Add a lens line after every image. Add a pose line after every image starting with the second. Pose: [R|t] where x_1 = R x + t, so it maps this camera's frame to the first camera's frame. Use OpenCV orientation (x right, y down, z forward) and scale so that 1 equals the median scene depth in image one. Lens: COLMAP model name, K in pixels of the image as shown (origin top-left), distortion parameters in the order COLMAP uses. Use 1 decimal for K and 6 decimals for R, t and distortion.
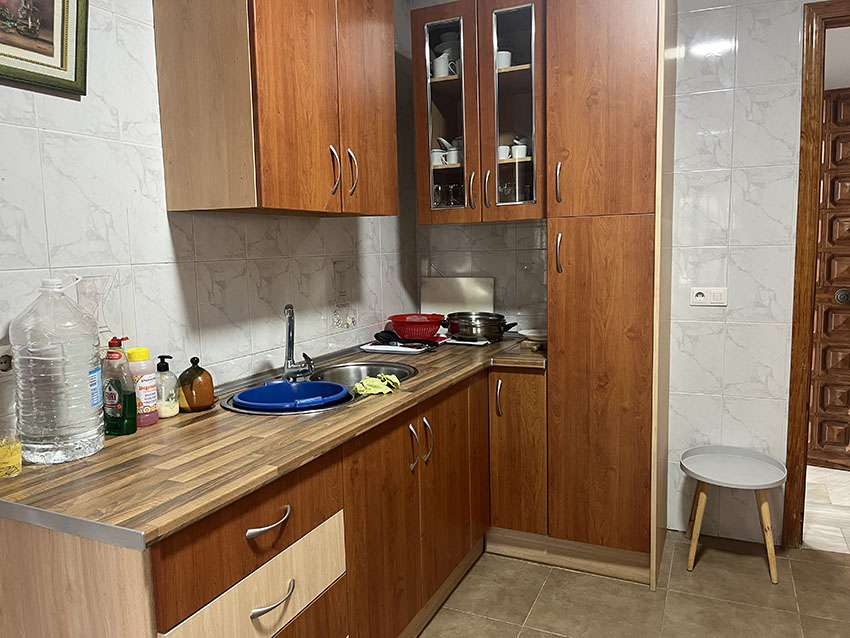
lens RADIAL K [[644.0, 0, 424.7], [0, 644.0, 317.2], [0, 0, 1]] dist [0.028632, -0.050545]
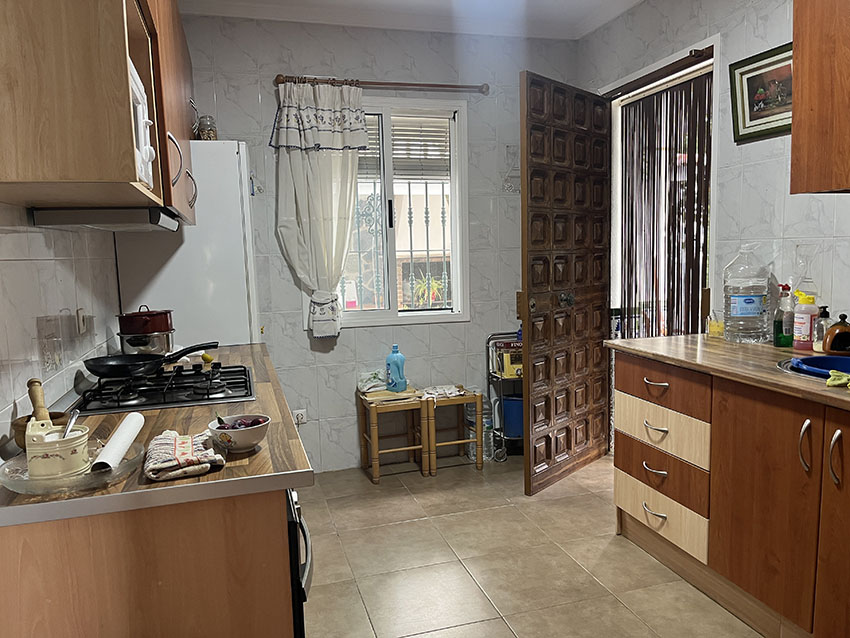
lens RADIAL K [[644.0, 0, 425.7], [0, 644.0, 320.6], [0, 0, 1]] dist [0.028632, -0.050545]
pose [[-0.741559, 0.116033, -0.660777, 1.140821], [-0.027055, 0.978957, 0.202267, -0.167642], [0.670342, 0.167870, -0.722815, 1.483850]]
